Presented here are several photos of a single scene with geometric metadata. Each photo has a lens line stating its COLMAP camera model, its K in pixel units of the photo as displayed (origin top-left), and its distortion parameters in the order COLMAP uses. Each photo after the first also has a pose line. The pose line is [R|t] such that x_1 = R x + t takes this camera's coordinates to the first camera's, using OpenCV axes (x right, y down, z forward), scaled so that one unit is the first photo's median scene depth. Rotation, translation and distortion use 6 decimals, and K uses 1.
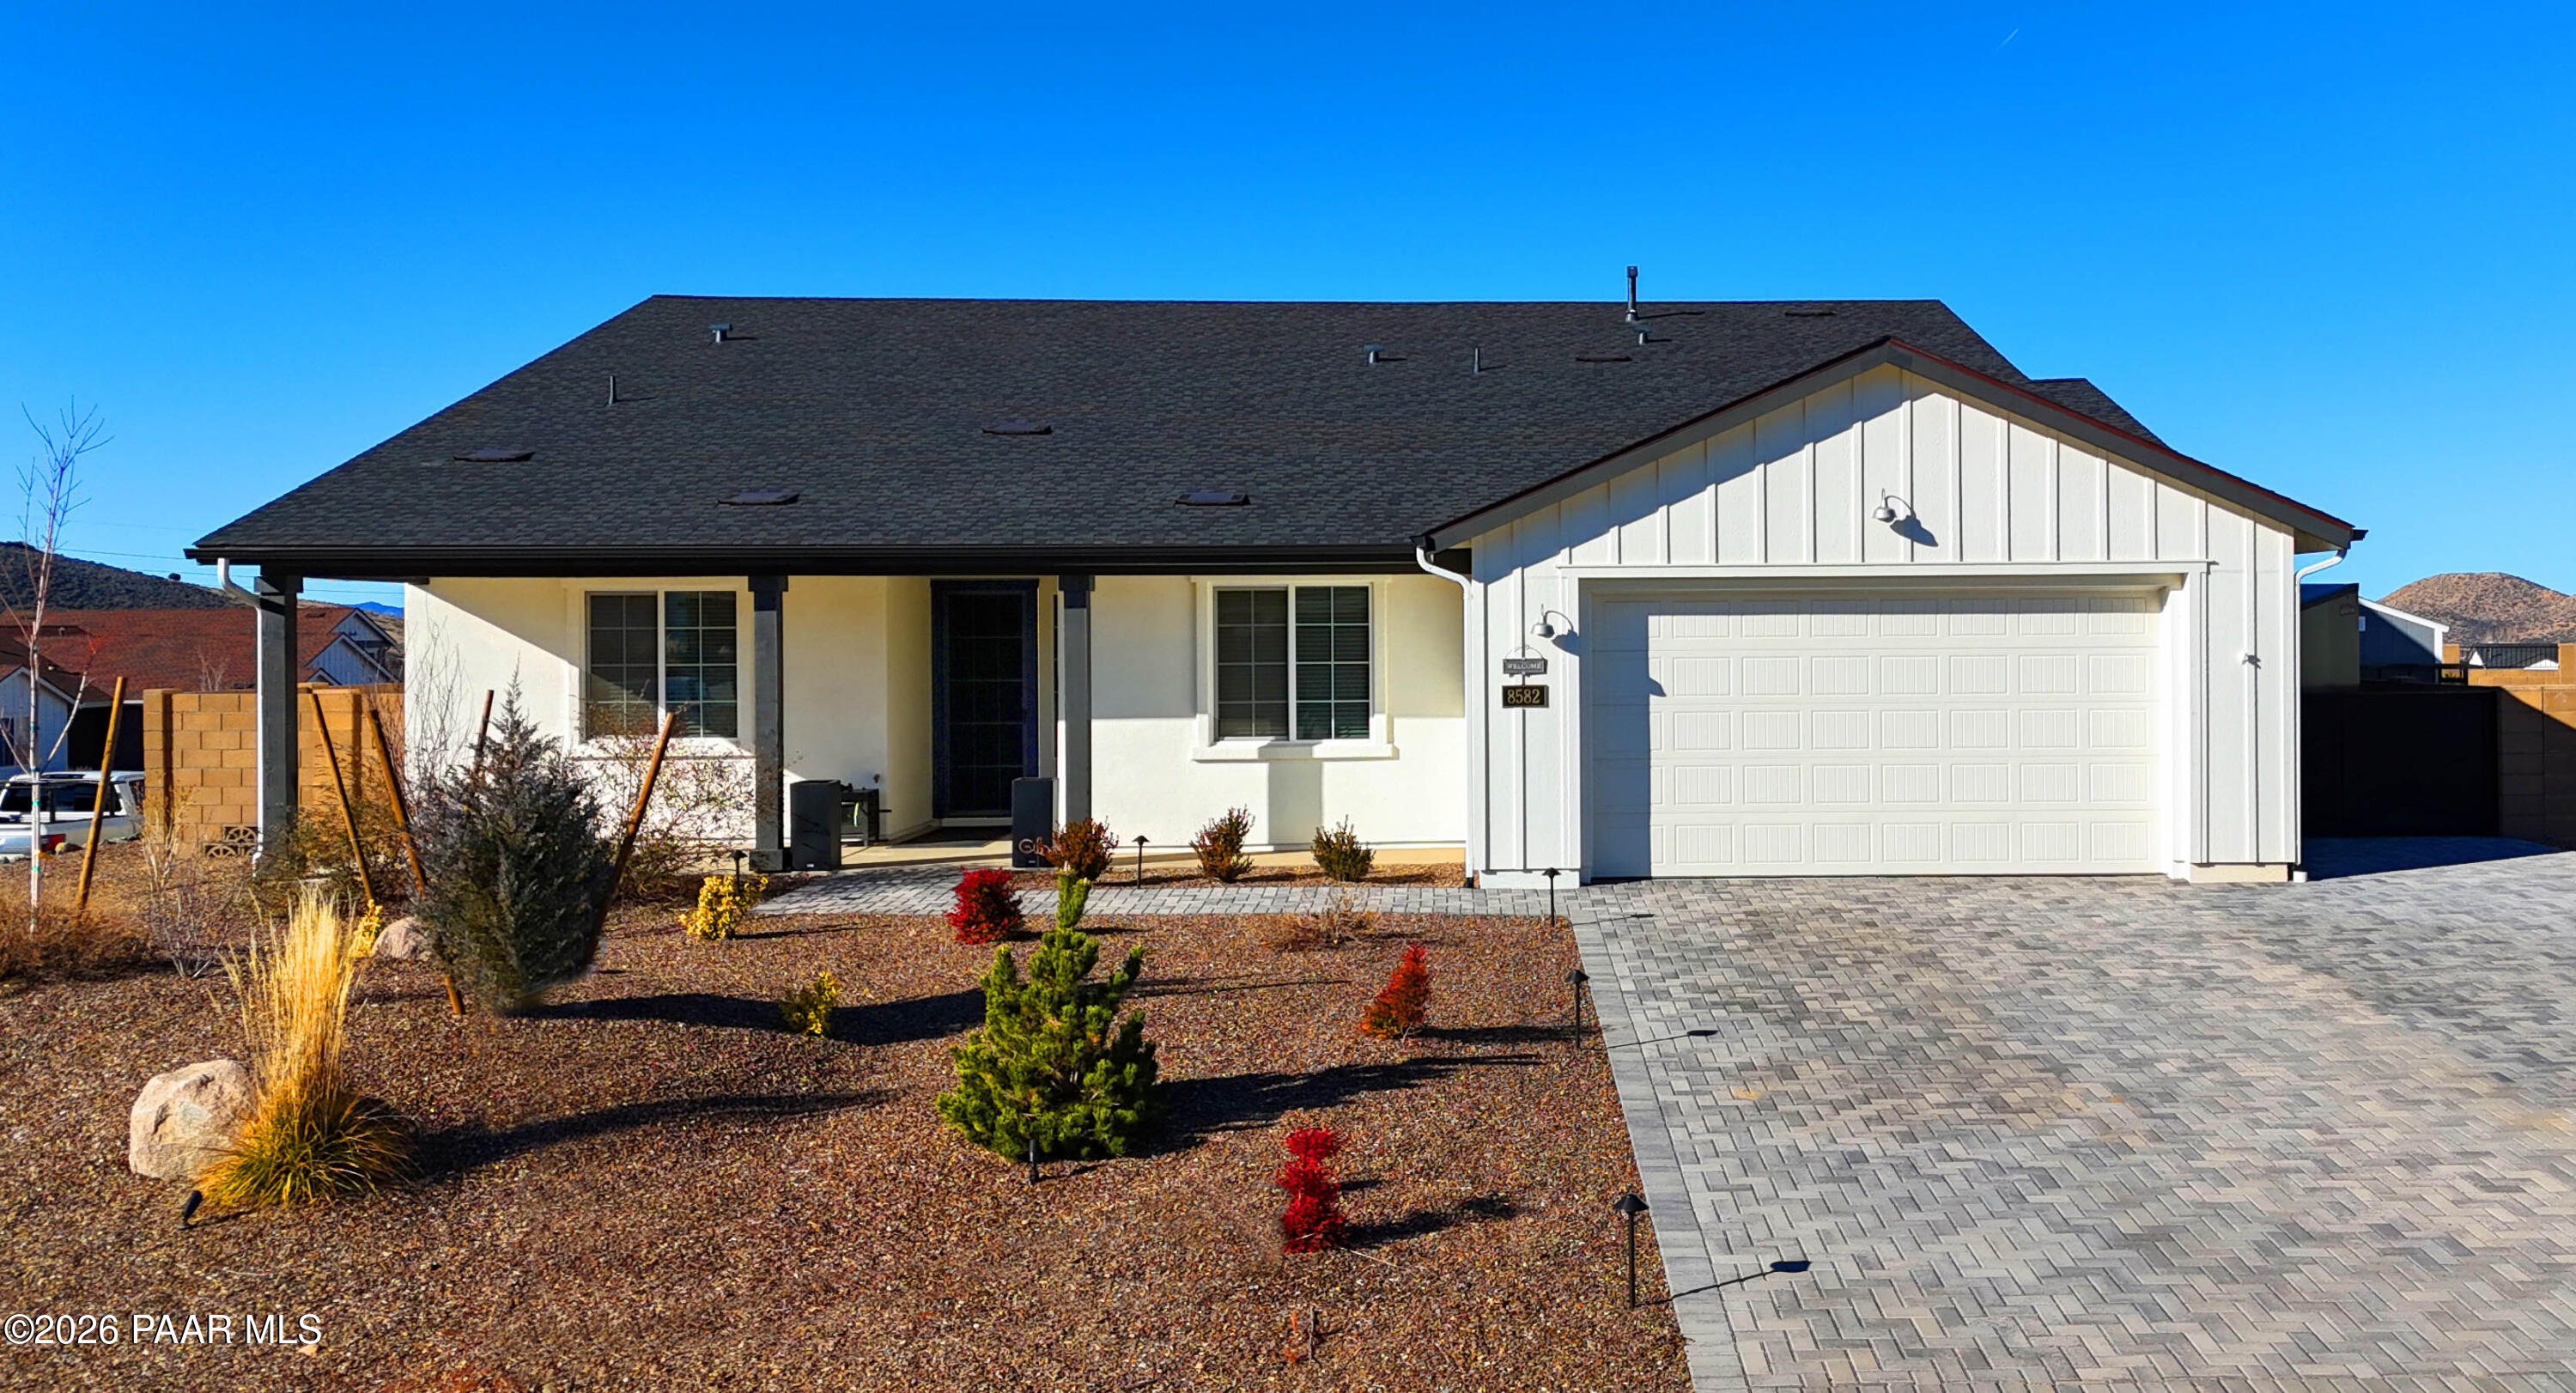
lens RADIAL K [[1897.7, 0, 1377.6], [0, 1897.7, 742.3], [0, 0, 1]] dist [0.077393, -0.147593]
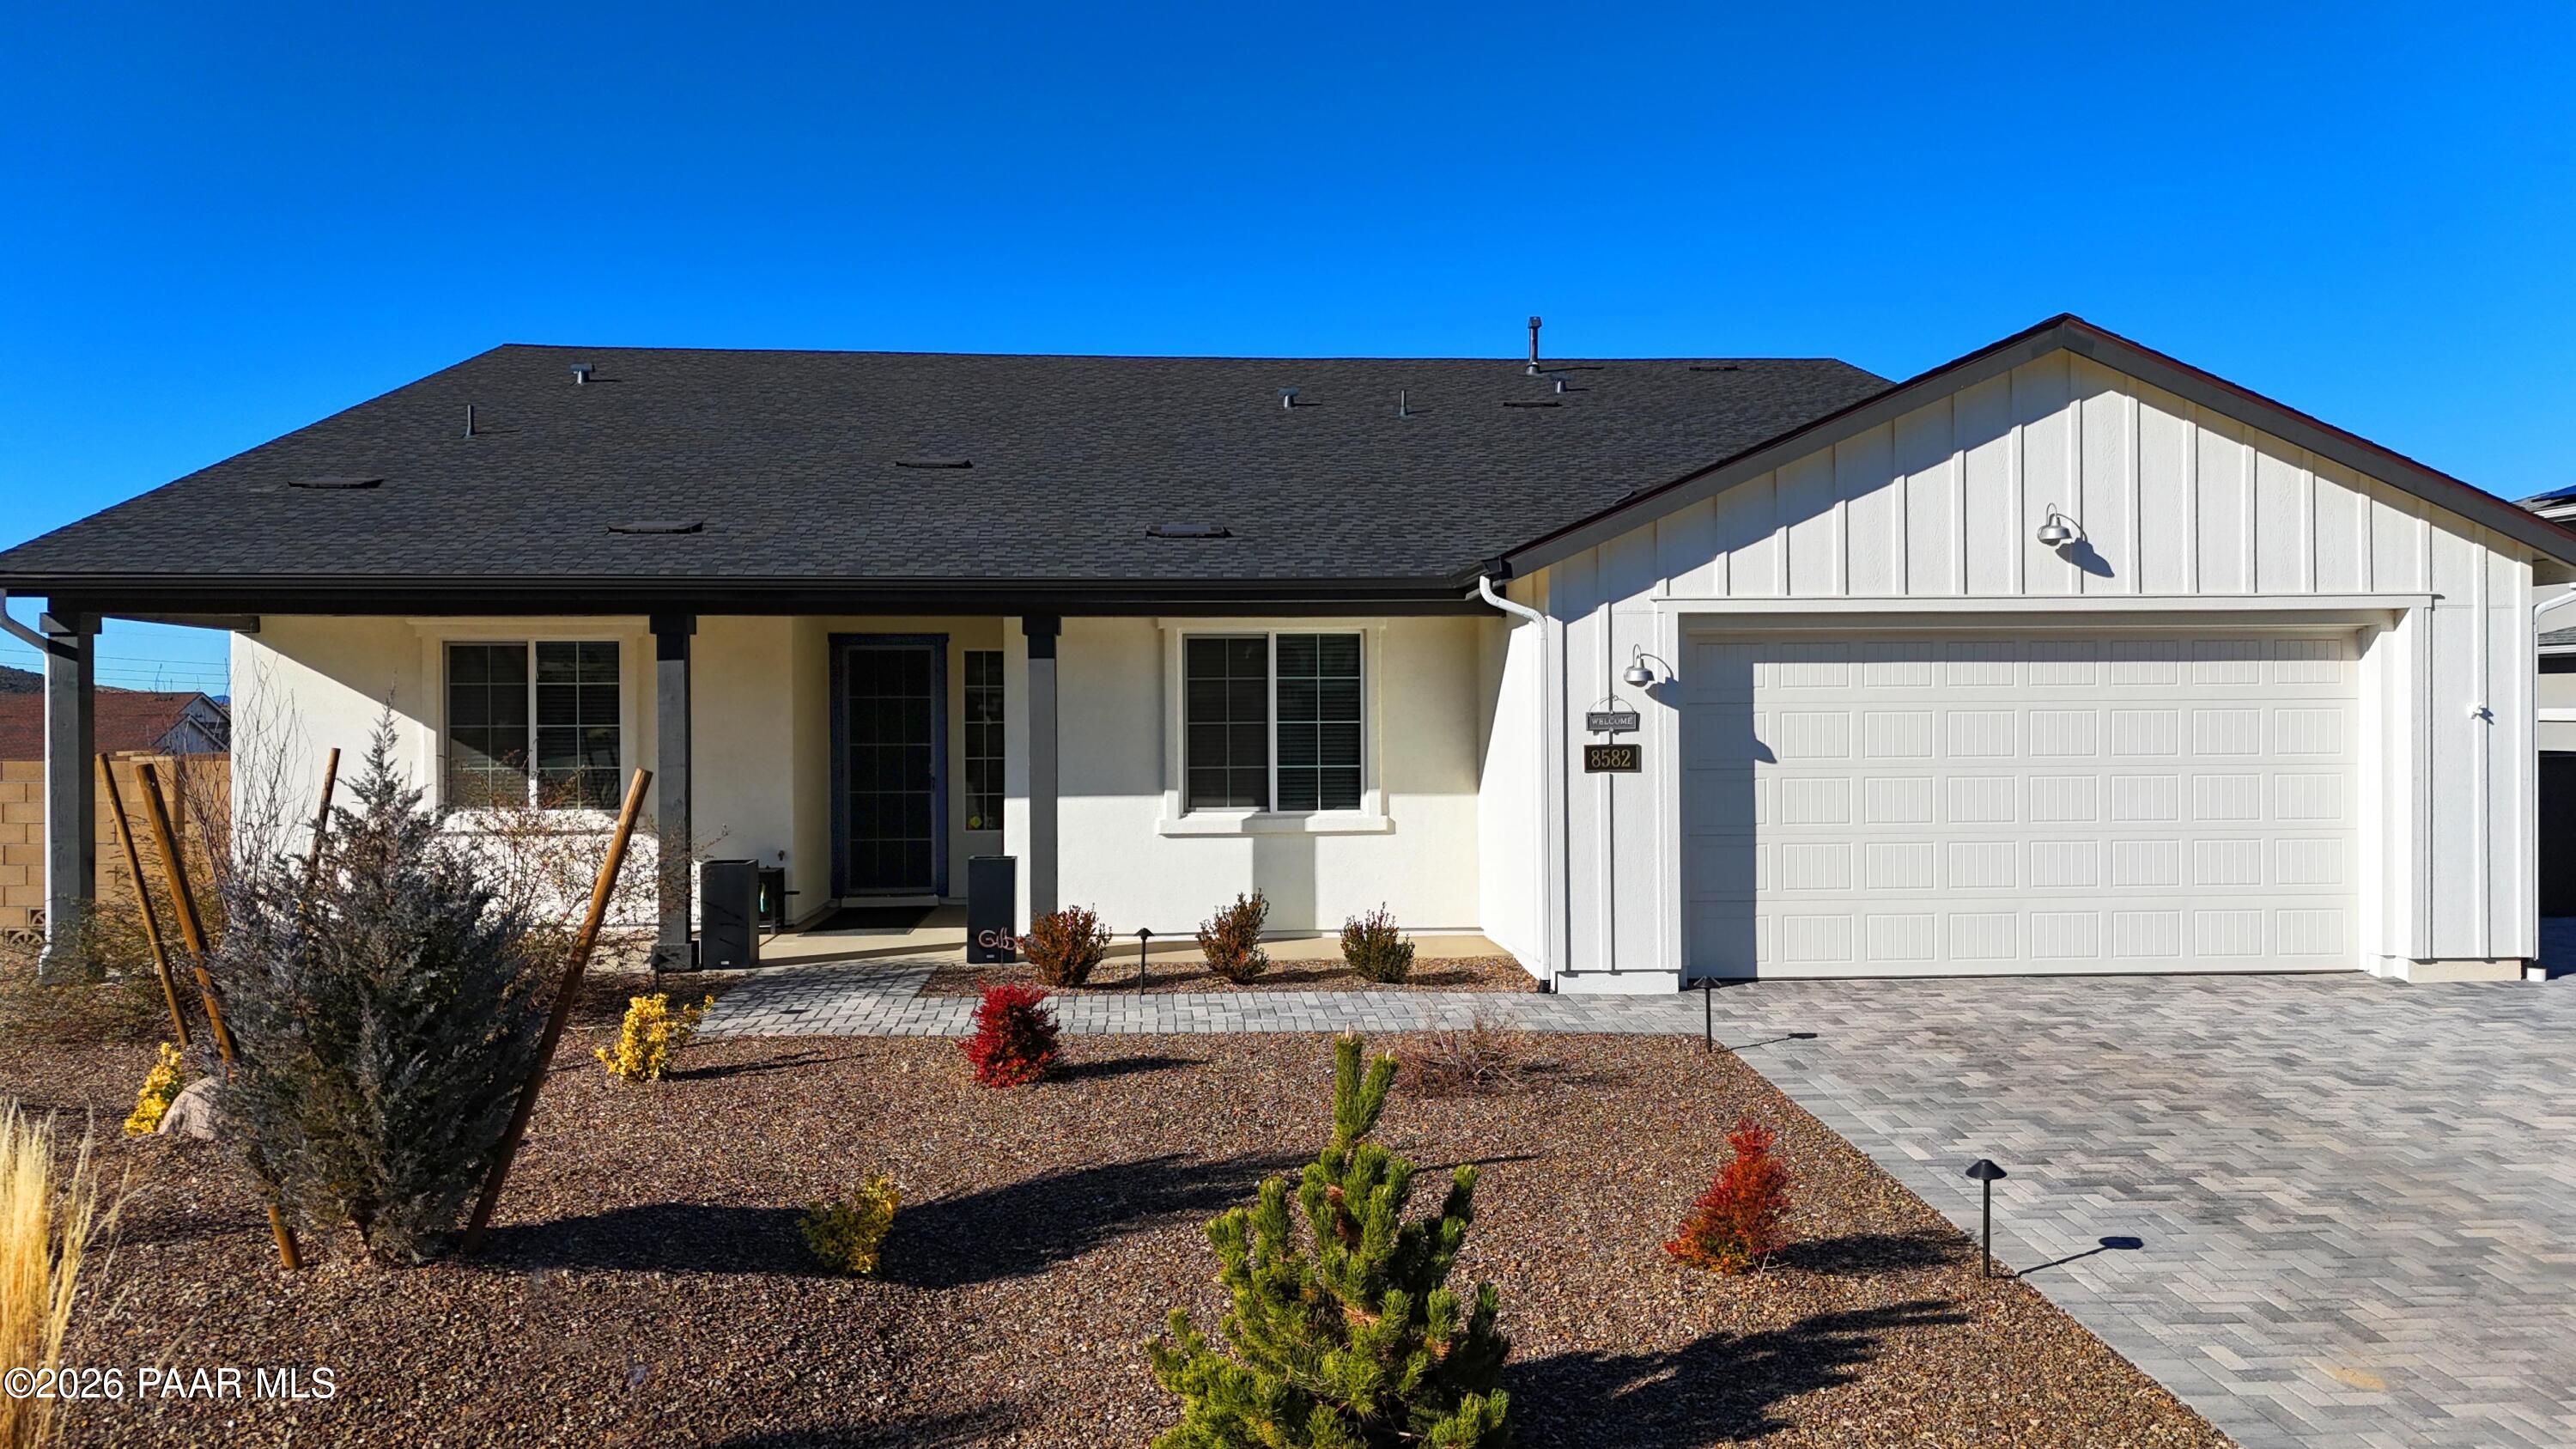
lens RADIAL K [[1917.7, 0, 1297.4], [0, 1917.7, 810.7], [0, 0, 1]] dist [0.073713, -0.102615]
pose [[0.999575, -0.001131, 0.029141, -0.081305], [0.001171, 0.999998, -0.001361, -0.000489], [-0.029139, 0.001395, 0.999574, 0.171024]]
